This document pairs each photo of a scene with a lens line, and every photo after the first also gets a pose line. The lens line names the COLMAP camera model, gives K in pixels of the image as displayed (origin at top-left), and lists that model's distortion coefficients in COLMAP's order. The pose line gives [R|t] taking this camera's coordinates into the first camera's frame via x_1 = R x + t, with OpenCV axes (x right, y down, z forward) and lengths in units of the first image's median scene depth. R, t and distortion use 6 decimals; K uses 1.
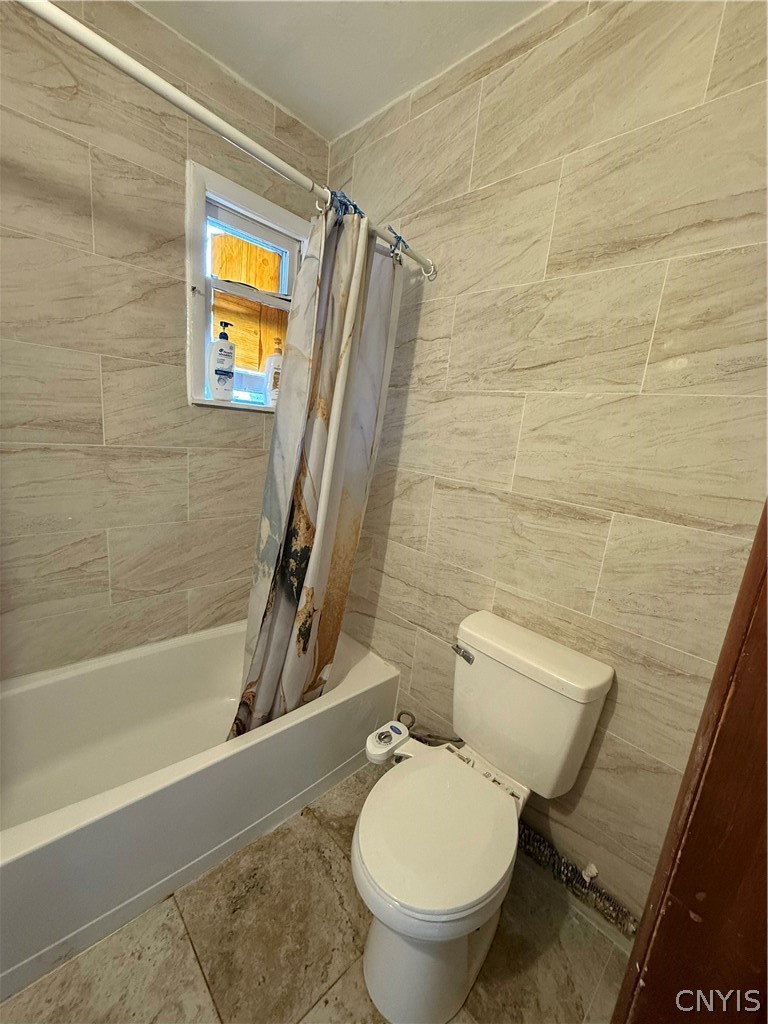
lens RADIAL K [[409.1, 0, 385.7], [0, 409.1, 510.2], [0, 0, 1]] dist [-0.001462, -0.000343]
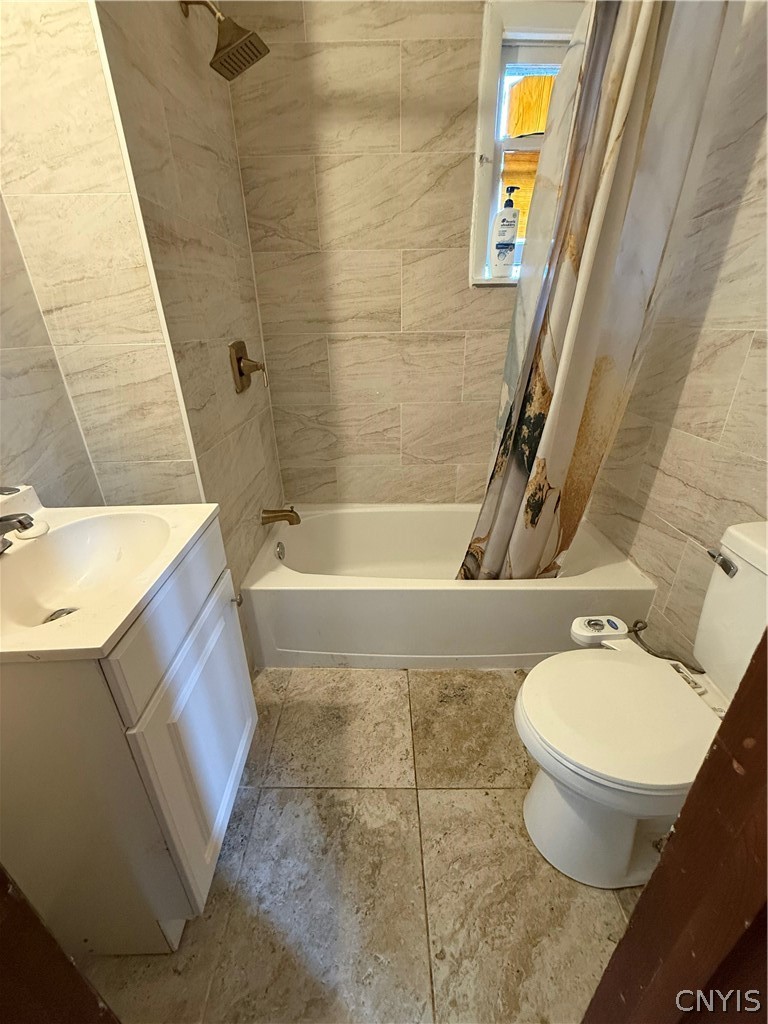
lens RADIAL K [[409.1, 0, 382.2], [0, 409.1, 511.8], [0, 0, 1]] dist [-0.001462, -0.000343]
pose [[0.719582, 0.185377, -0.669206, 0.196898], [-0.057455, 0.976298, 0.208664, 0.117729], [0.692027, -0.111701, 0.713177, 0.018736]]
